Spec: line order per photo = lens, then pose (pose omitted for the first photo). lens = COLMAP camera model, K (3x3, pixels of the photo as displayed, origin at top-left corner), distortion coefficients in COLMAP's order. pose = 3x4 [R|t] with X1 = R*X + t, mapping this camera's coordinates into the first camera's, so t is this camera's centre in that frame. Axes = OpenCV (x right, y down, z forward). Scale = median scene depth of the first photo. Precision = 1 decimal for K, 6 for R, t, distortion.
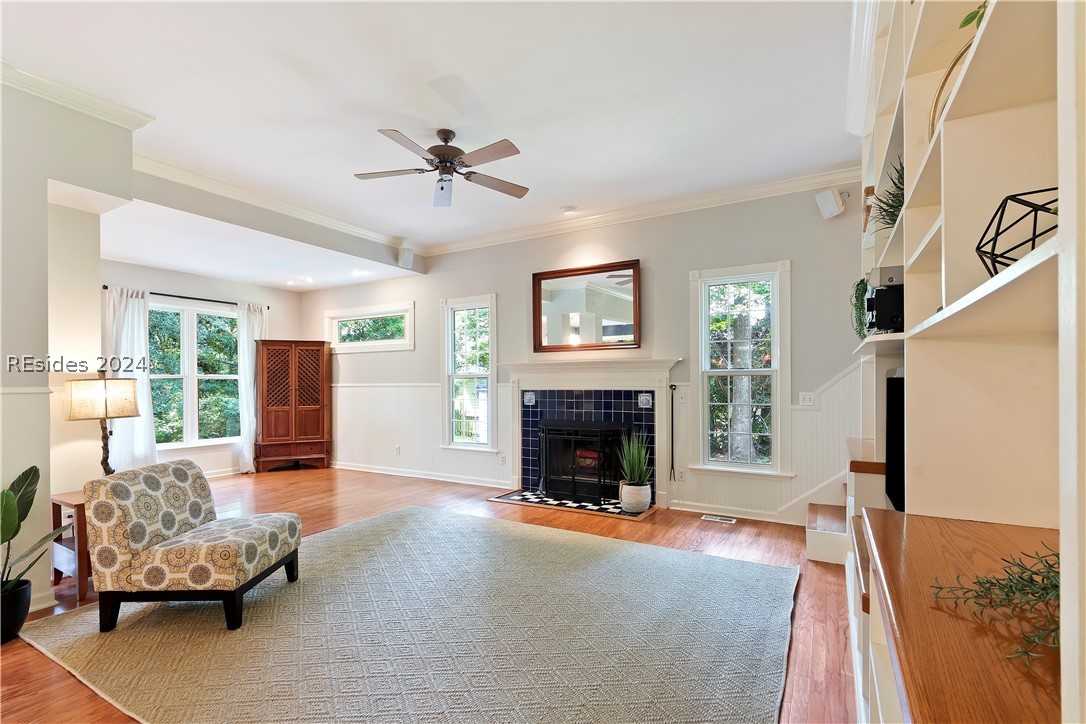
lens RADIAL K [[505.4, 0, 533.1], [0, 505.4, 384.8], [0, 0, 1]] dist [0.007049, -0.003669]
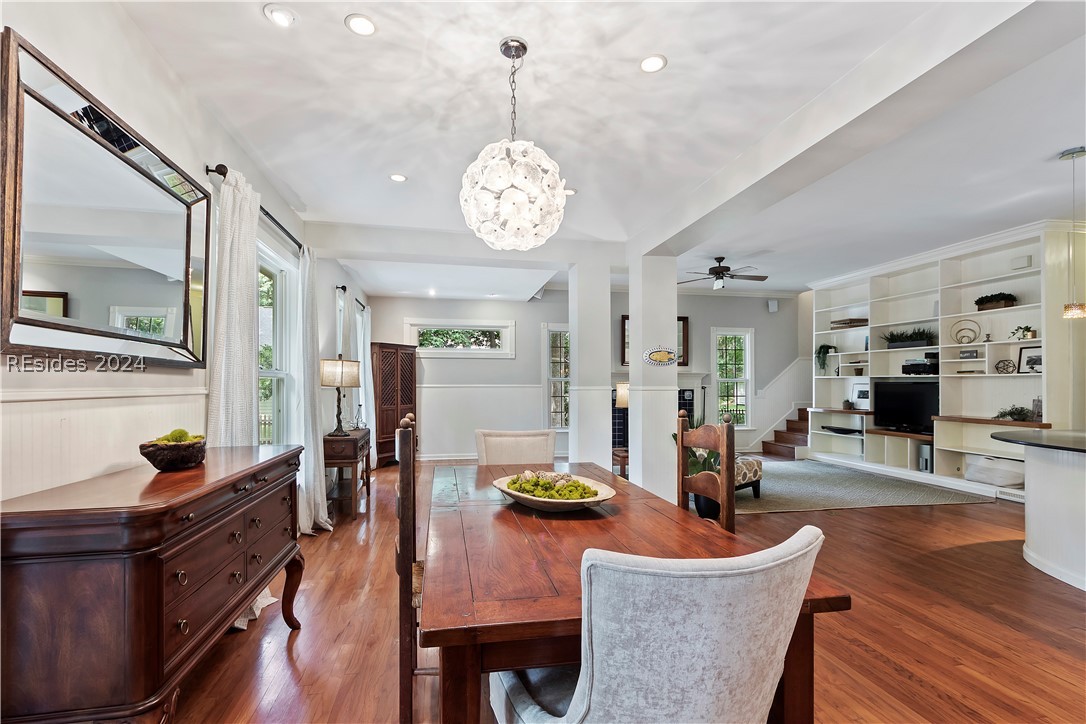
lens RADIAL K [[505.4, 0, 528.6], [0, 505.4, 381.8], [0, 0, 1]] dist [0.007049, -0.003669]
pose [[0.759692, 0.010221, 0.650202, -1.237148], [-0.002835, 0.999919, -0.012406, 0.006759], [-0.650277, 0.007581, 0.759660, -0.000636]]
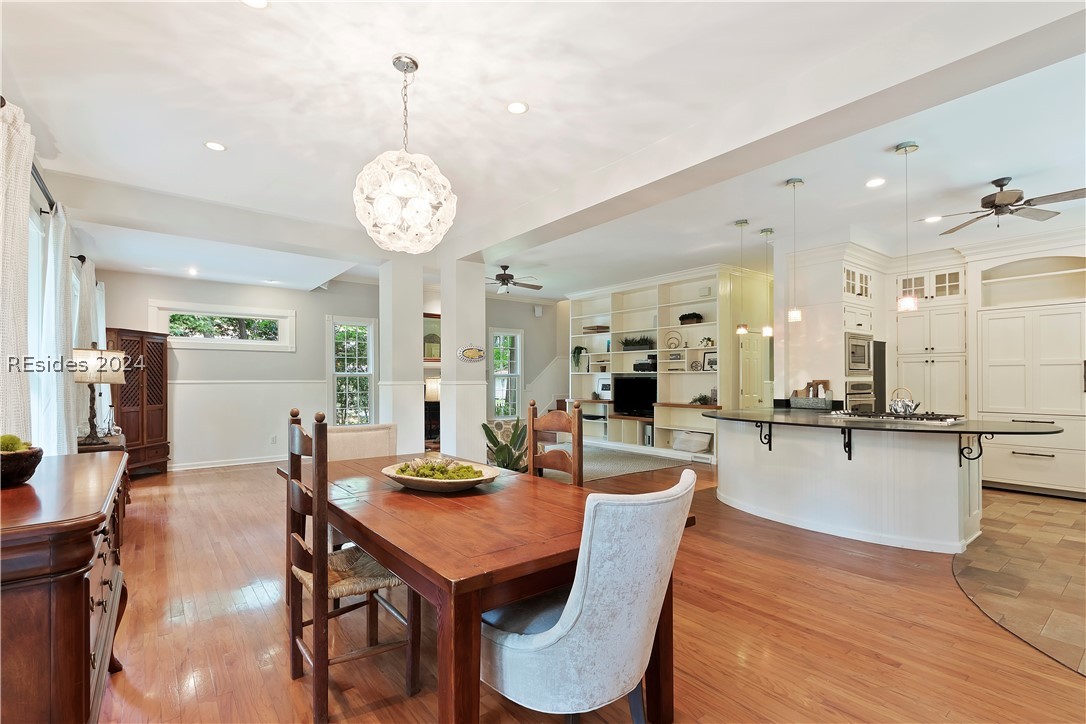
lens RADIAL K [[505.4, 0, 527.5], [0, 505.4, 378.5], [0, 0, 1]] dist [0.007049, -0.003669]
pose [[0.379069, 0.008312, 0.925331, -1.337210], [0.003662, 0.999938, -0.010482, 0.008927], [-0.925361, 0.007362, 0.379015, 0.050496]]
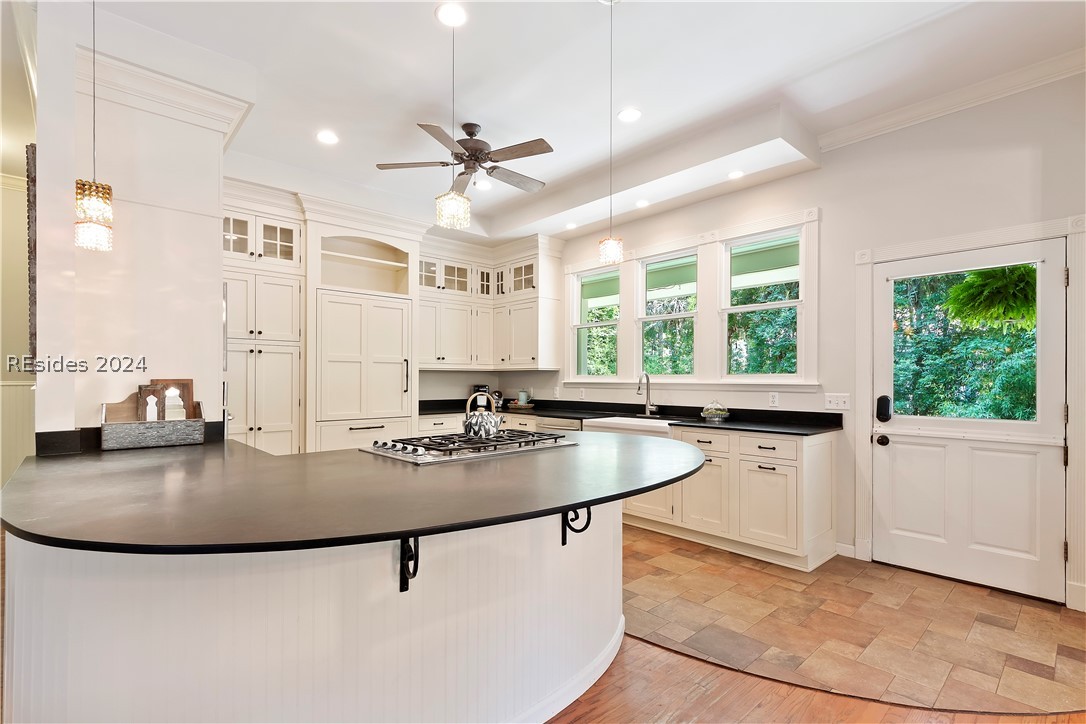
lens RADIAL K [[505.4, 0, 541.7], [0, 505.4, 374.5], [0, 0, 1]] dist [0.007049, -0.003669]
pose [[-0.957185, 0.008271, 0.289360, -0.609061], [0.006222, 0.999949, -0.007999, 0.004933], [-0.289412, -0.005856, -0.957187, 0.231653]]
